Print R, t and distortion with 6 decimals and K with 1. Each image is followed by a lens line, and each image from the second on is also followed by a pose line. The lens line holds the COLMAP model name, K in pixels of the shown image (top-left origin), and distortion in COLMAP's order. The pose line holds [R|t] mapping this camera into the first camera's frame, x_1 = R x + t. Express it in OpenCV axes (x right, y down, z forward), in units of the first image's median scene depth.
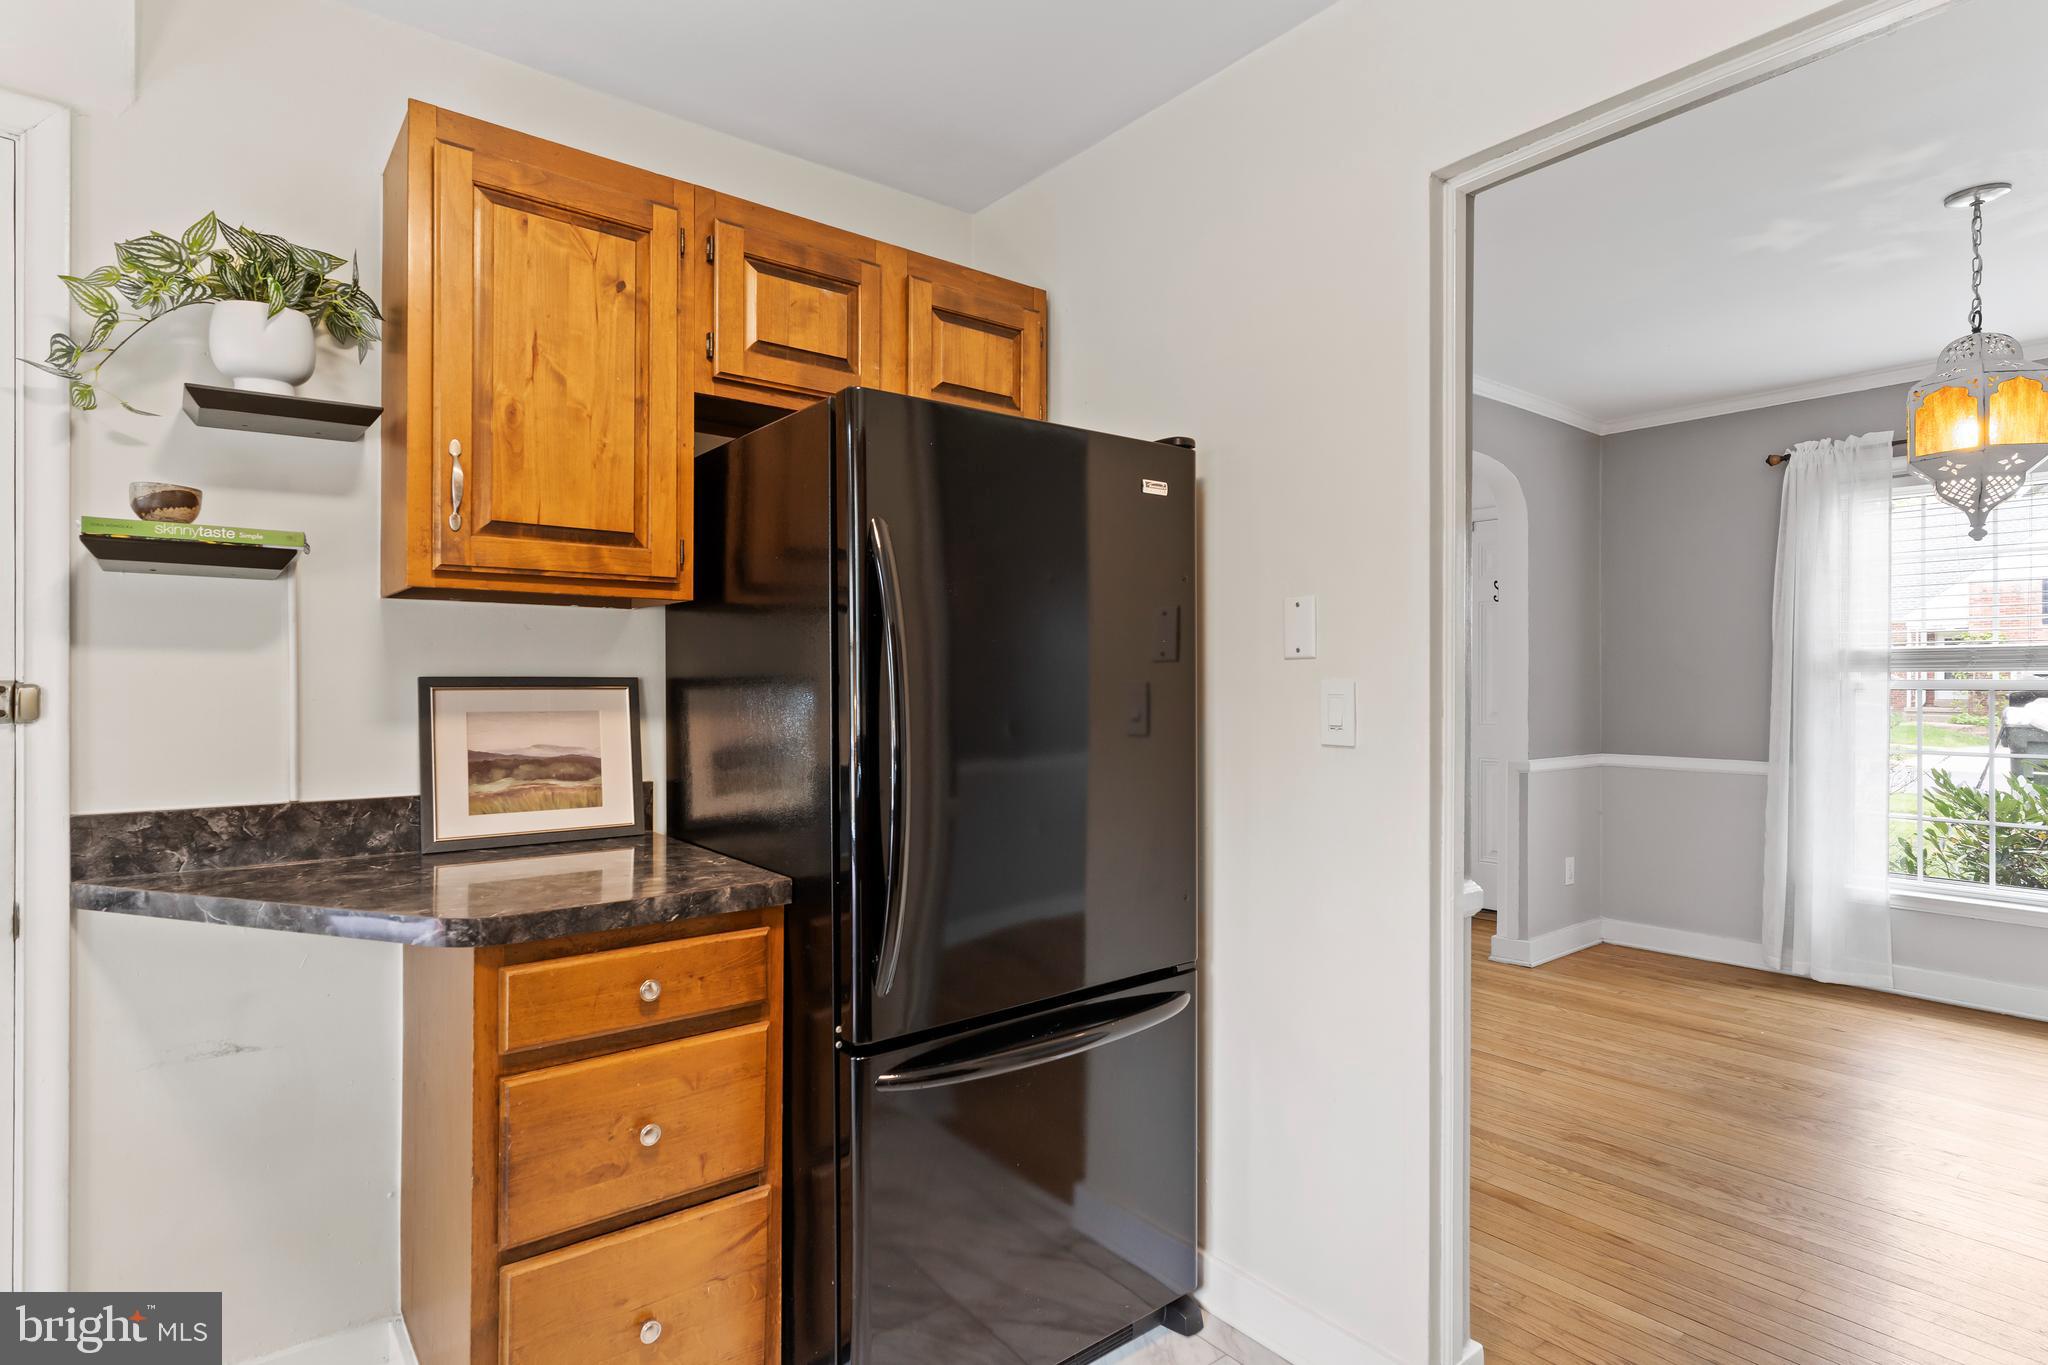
lens RADIAL K [[1051.6, 0, 1019.5], [0, 1051.6, 677.6], [0, 0, 1]] dist [-0.002433, 0.000443]
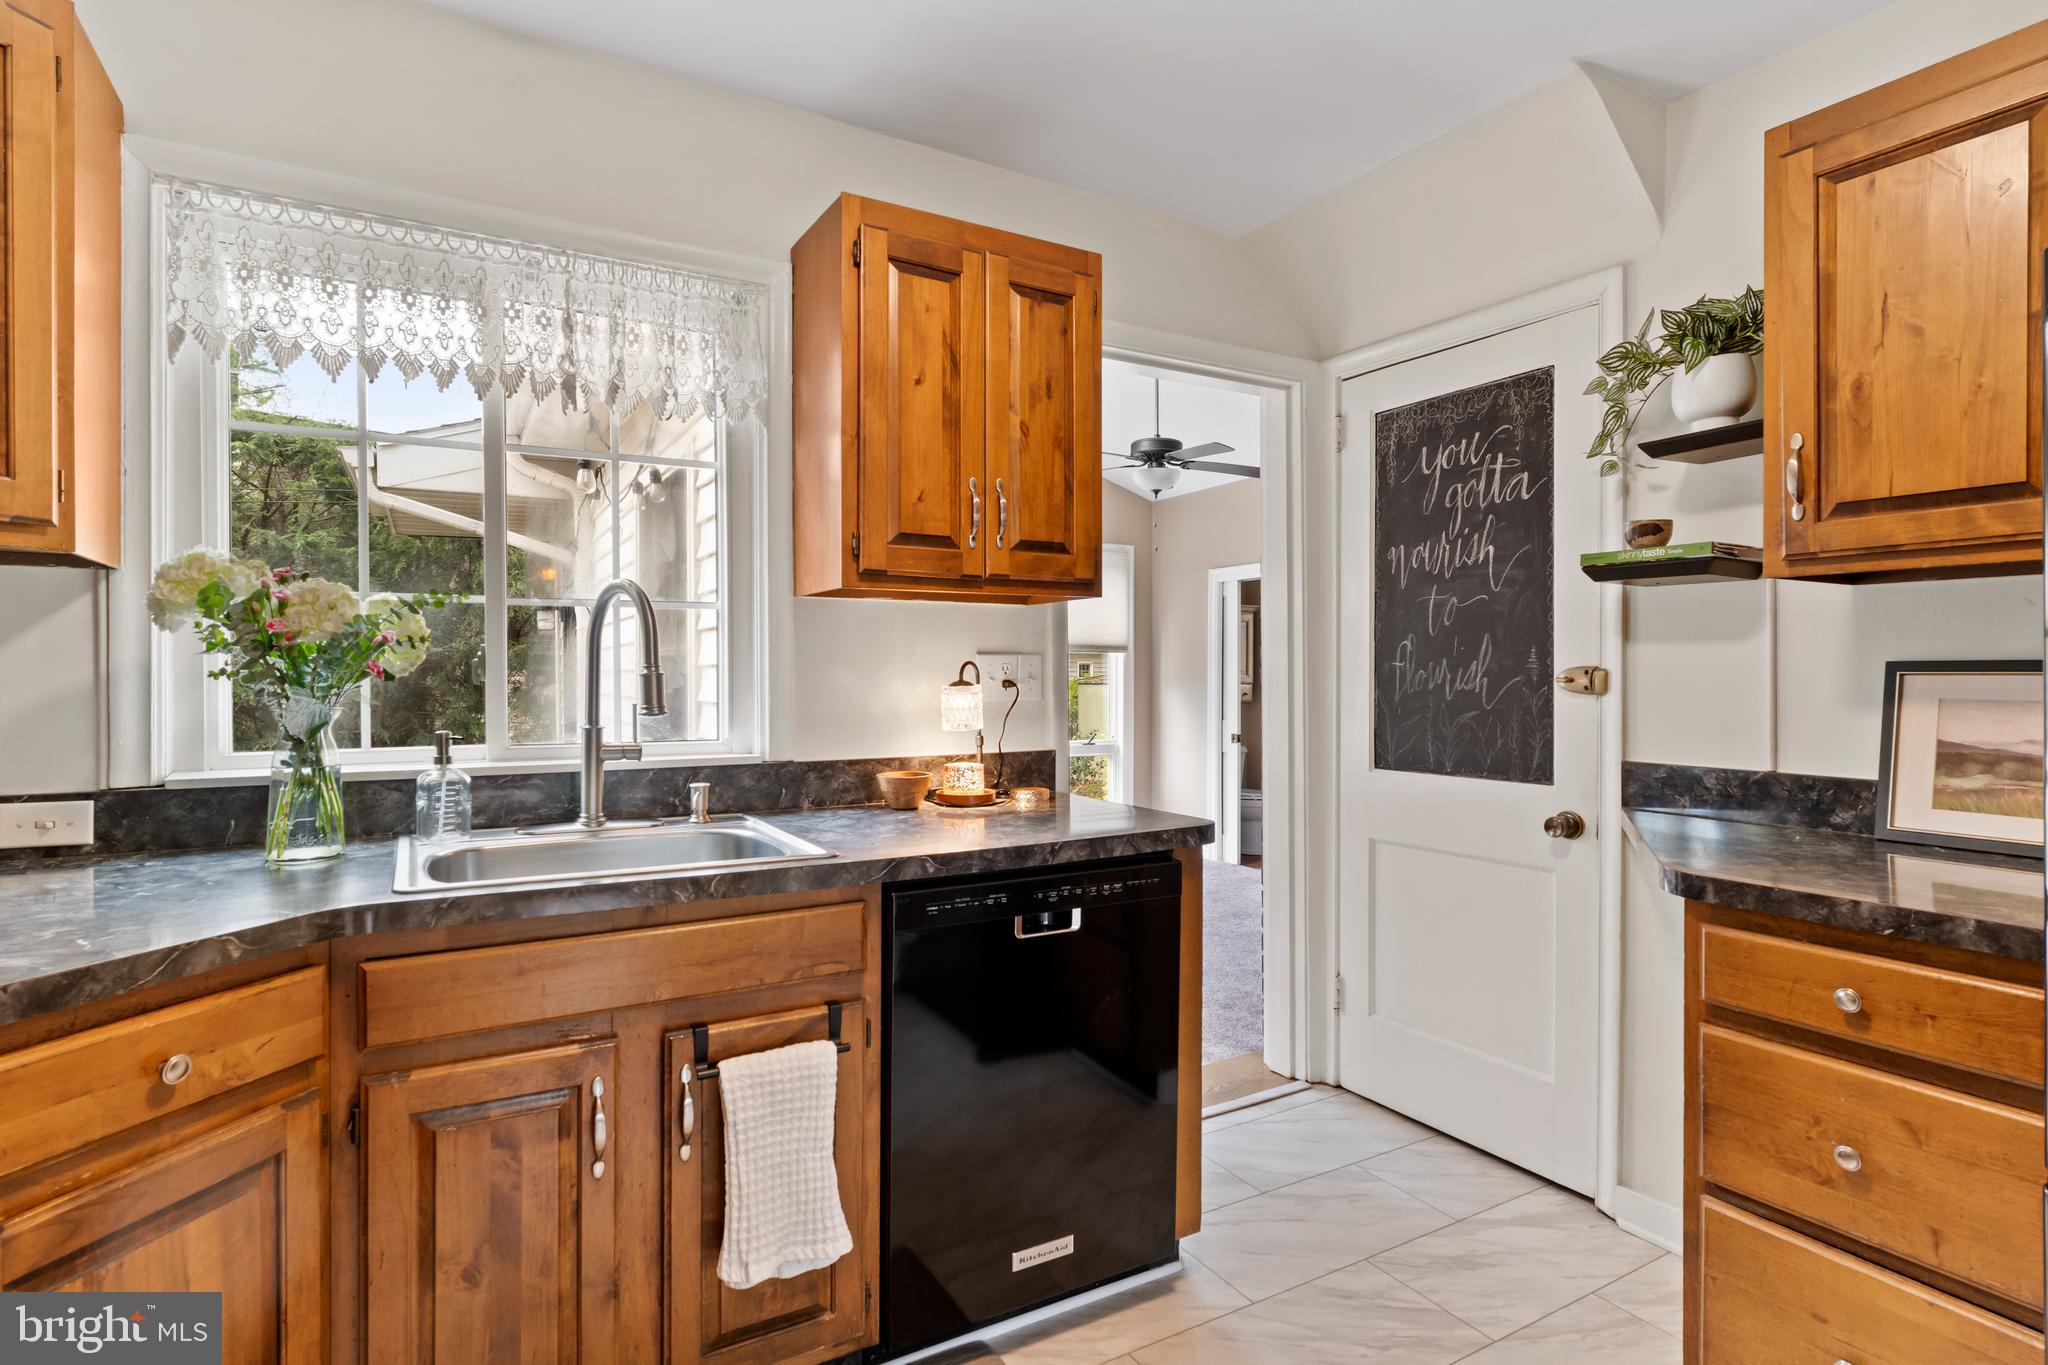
lens RADIAL K [[1049.5, 0, 1021.1], [0, 1049.5, 671.7], [0, 0, 1]] dist [-0.005303, 0.000600]
pose [[-0.153678, -0.002139, -0.988119, 0.382534], [0.001929, 0.999995, -0.002465, 0.007127], [0.988119, -0.002285, -0.153673, 0.249044]]
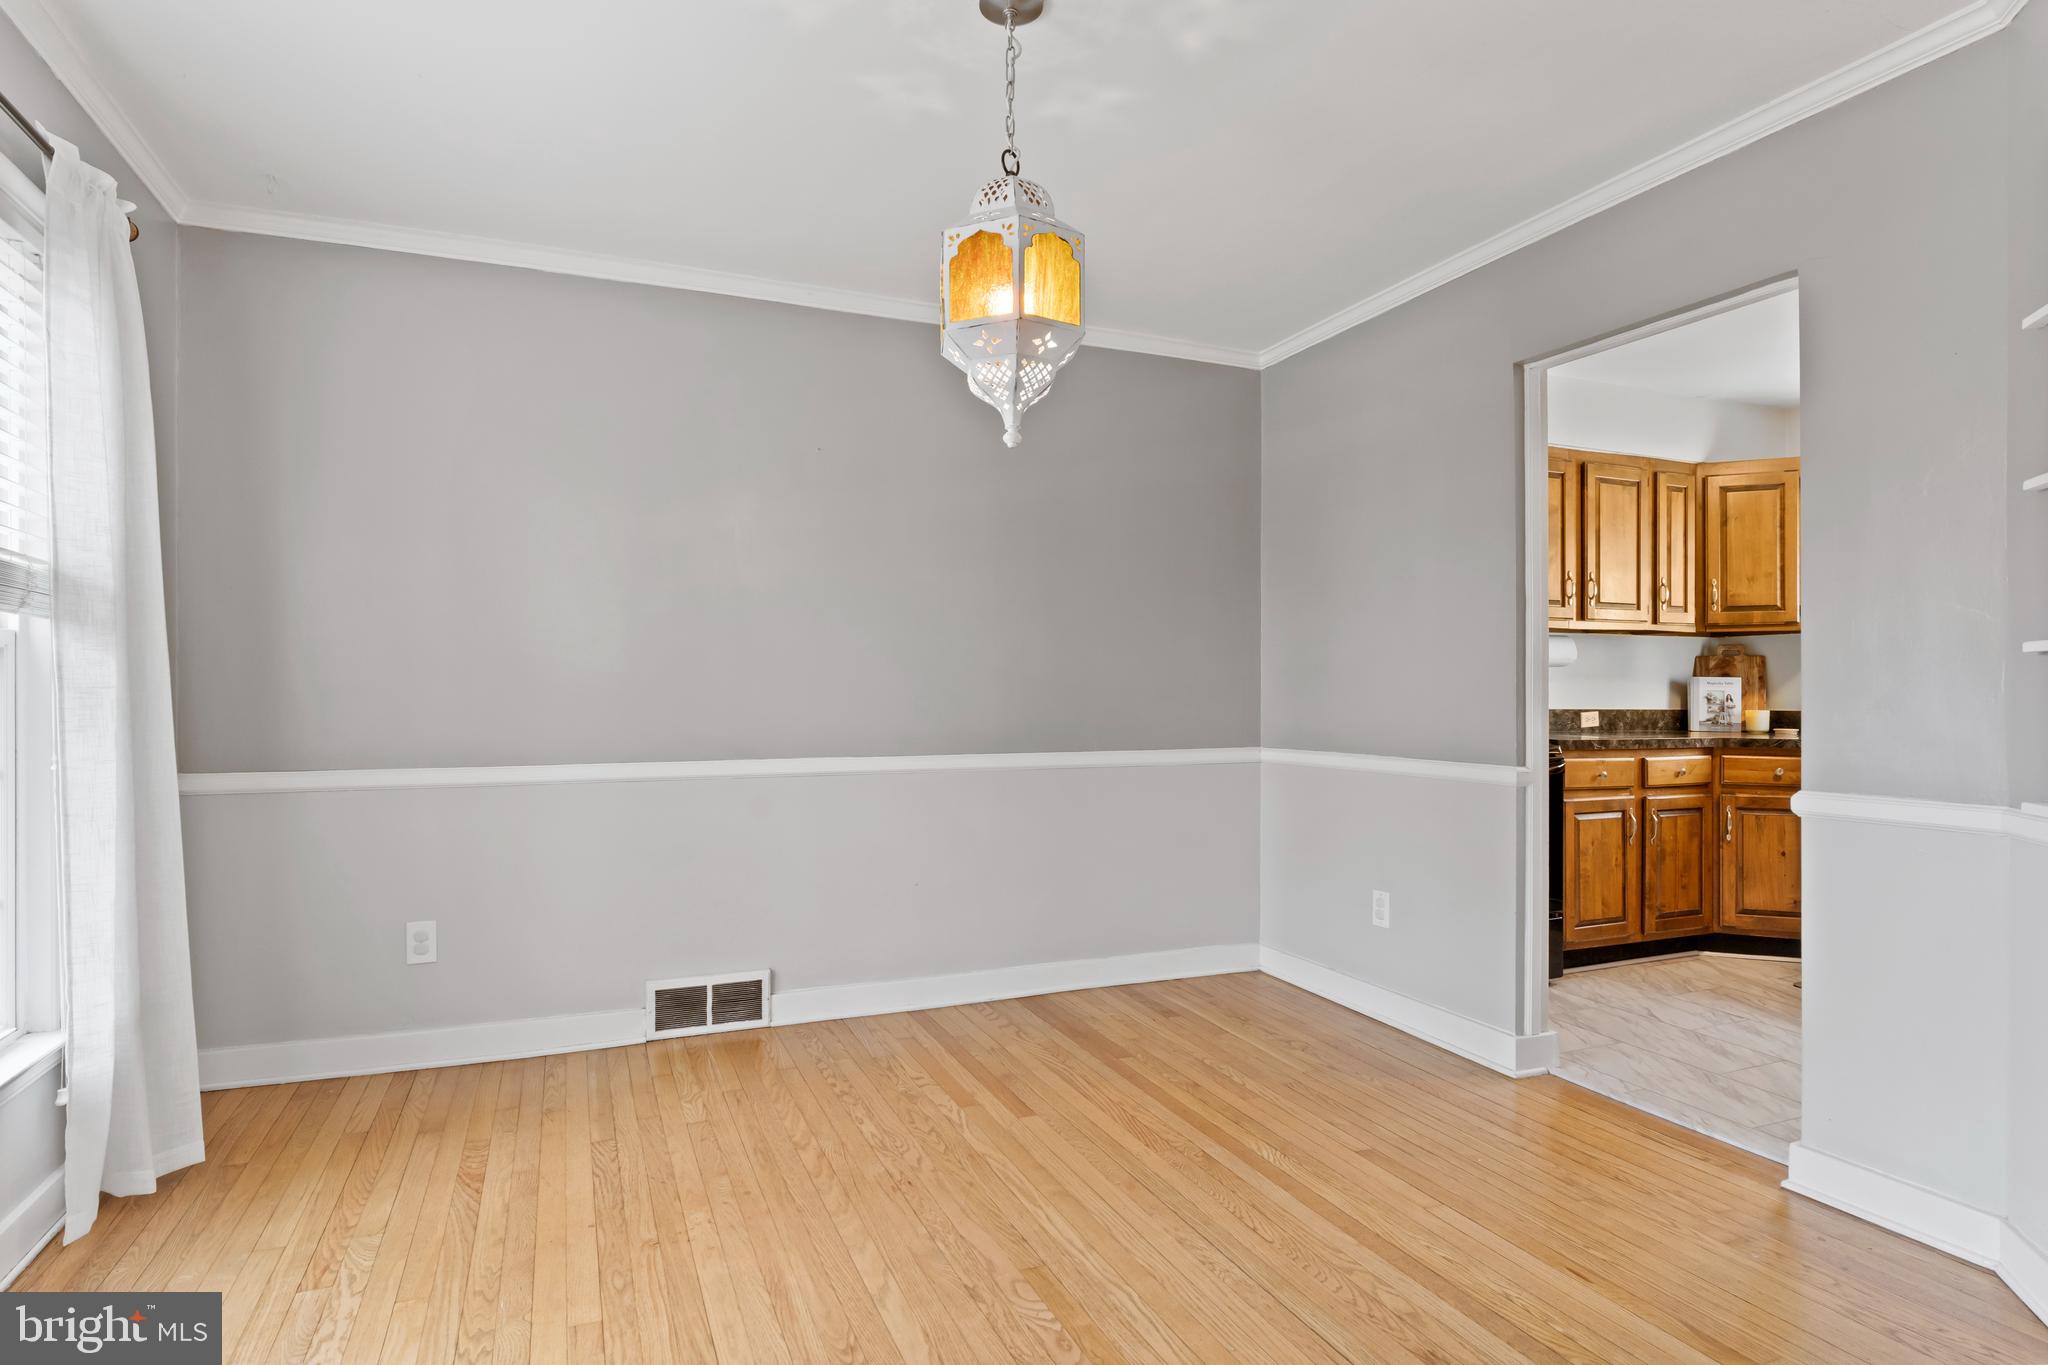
lens RADIAL K [[1083.5, 0, 1015.3], [0, 1083.5, 700.3], [0, 0, 1]] dist [-0.003704, -0.000204]
pose [[-0.961652, -0.003857, 0.274245, 0.685758], [-0.002595, 0.999984, 0.004967, 0.052549], [-0.274260, 0.004065, -0.961647, 1.753114]]
